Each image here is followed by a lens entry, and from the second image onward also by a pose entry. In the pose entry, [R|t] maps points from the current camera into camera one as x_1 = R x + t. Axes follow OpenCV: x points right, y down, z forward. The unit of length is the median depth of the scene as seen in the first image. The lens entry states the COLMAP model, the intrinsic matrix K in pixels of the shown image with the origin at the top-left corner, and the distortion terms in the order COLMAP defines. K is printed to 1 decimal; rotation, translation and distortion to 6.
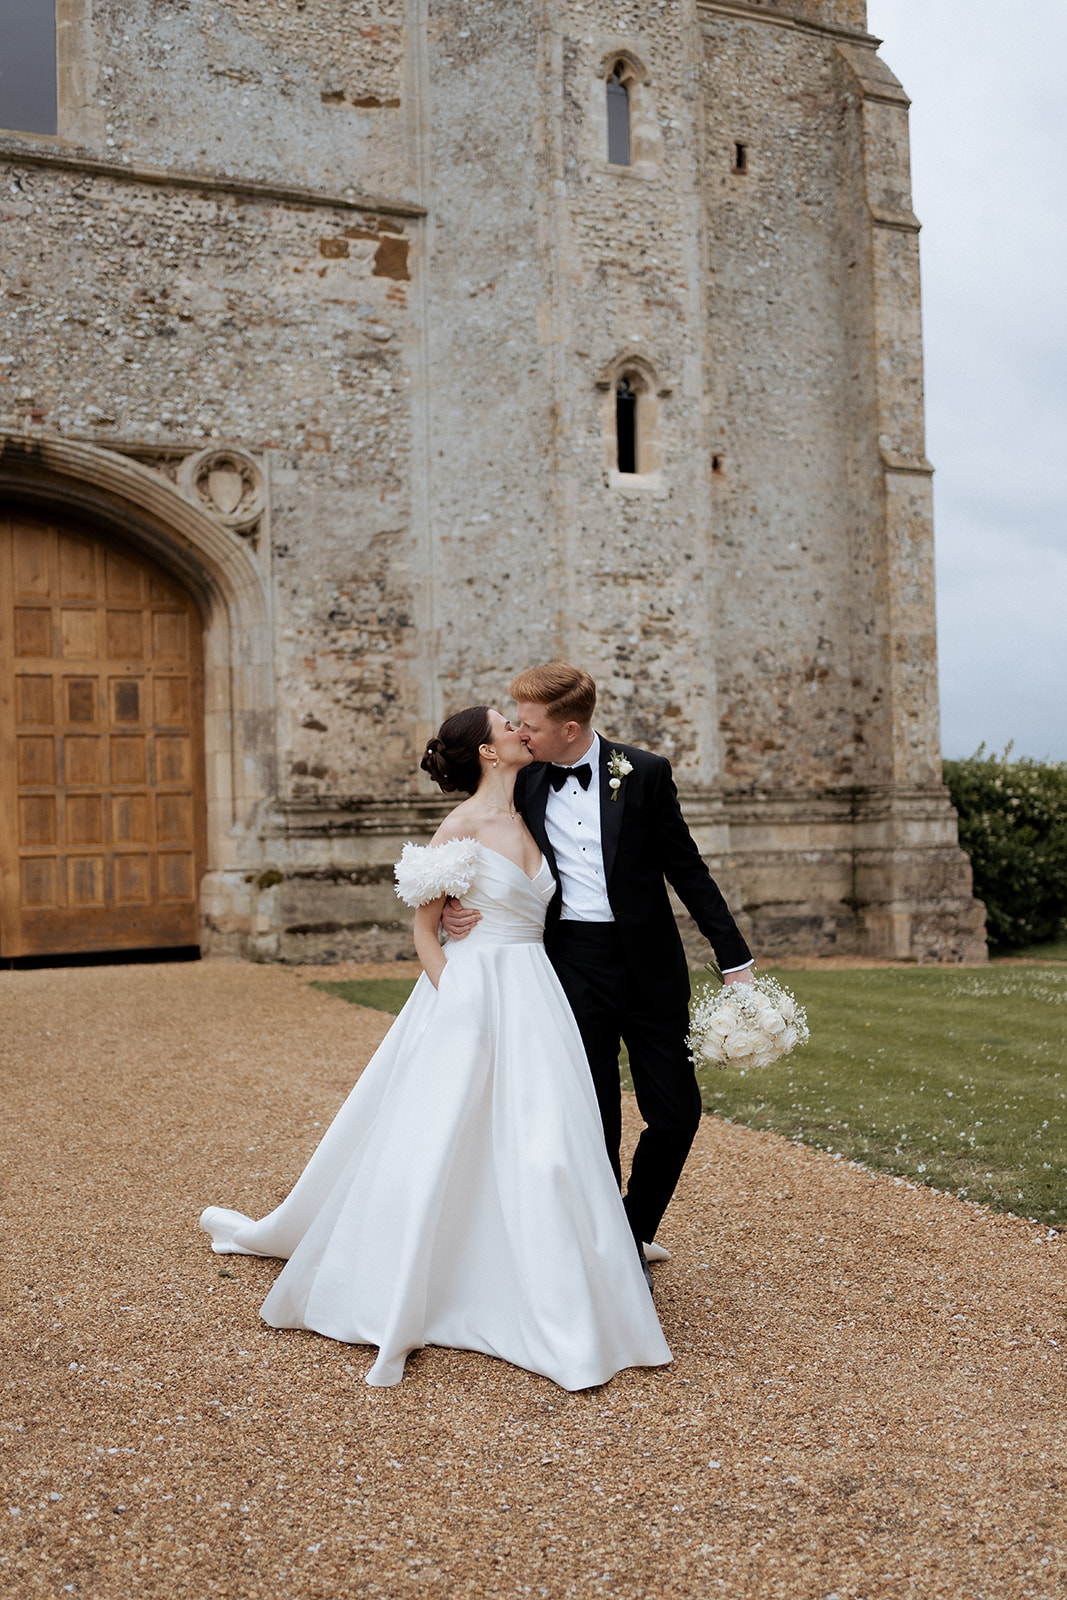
lens RADIAL K [[1636.3, 0, 548.8], [0, 1636.3, 812.7], [0, 0, 1]] dist [-0.011890, 0.000000]
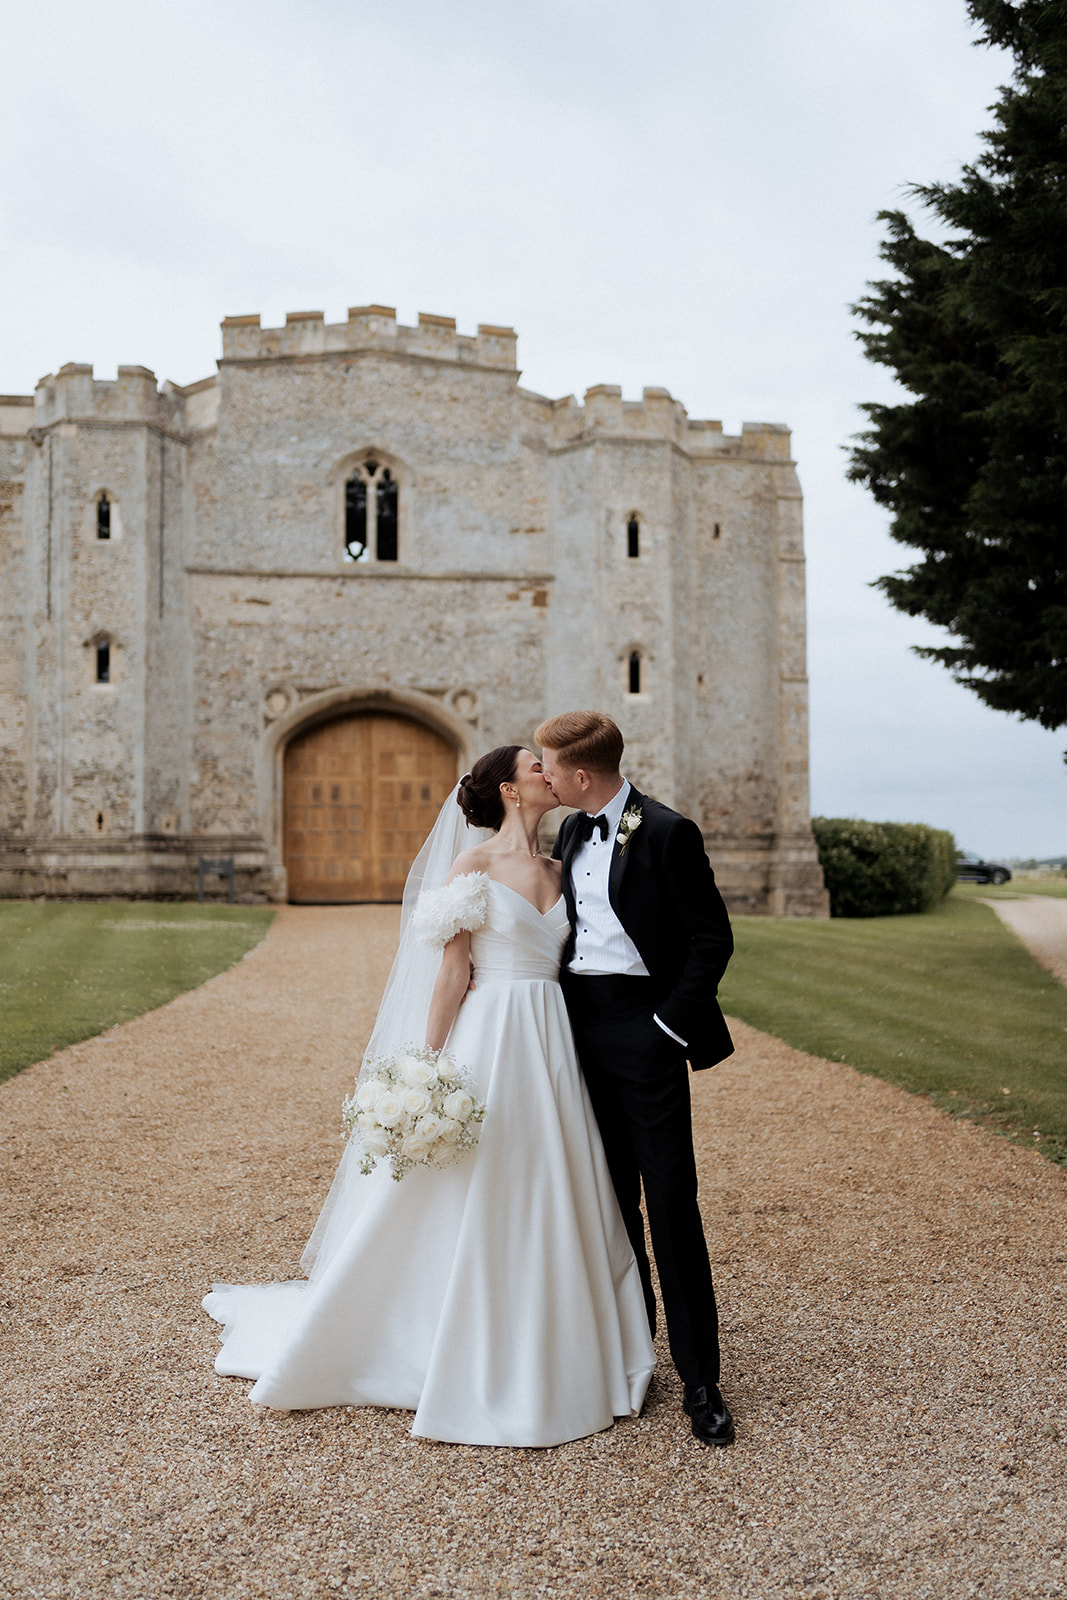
lens RADIAL K [[1636.3, 0, 552.2], [0, 1636.3, 792.6], [0, 0, 1]] dist [-0.011890, 0.000000]
pose [[0.958753, 0.009602, -0.284077, 0.577774], [-0.016977, 0.999579, -0.023510, -0.016095], [0.283731, 0.027363, 0.958513, -1.187786]]
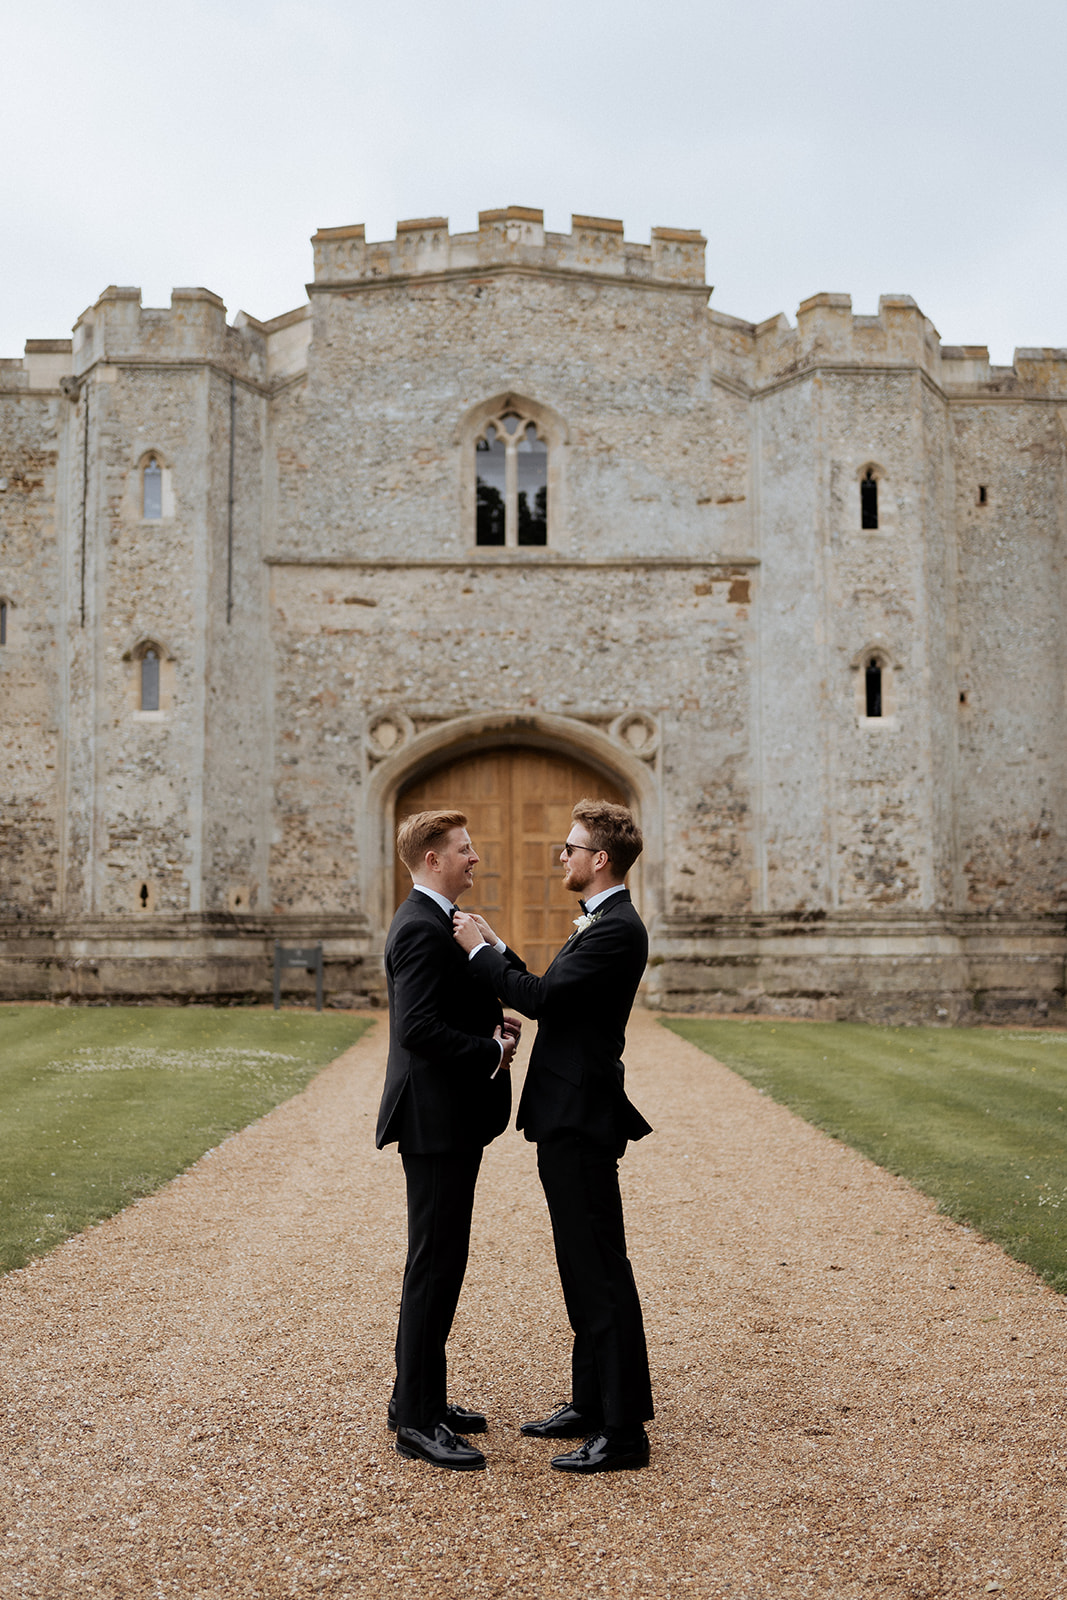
lens RADIAL K [[1636.3, 0, 526.7], [0, 1636.3, 807.2], [0, 0, 1]] dist [-0.011890, 0.000000]
pose [[0.916132, -0.008447, -0.400787, 0.378384], [-0.016422, 0.998148, -0.058575, -0.017590], [0.400539, 0.060244, 0.914297, -0.611923]]
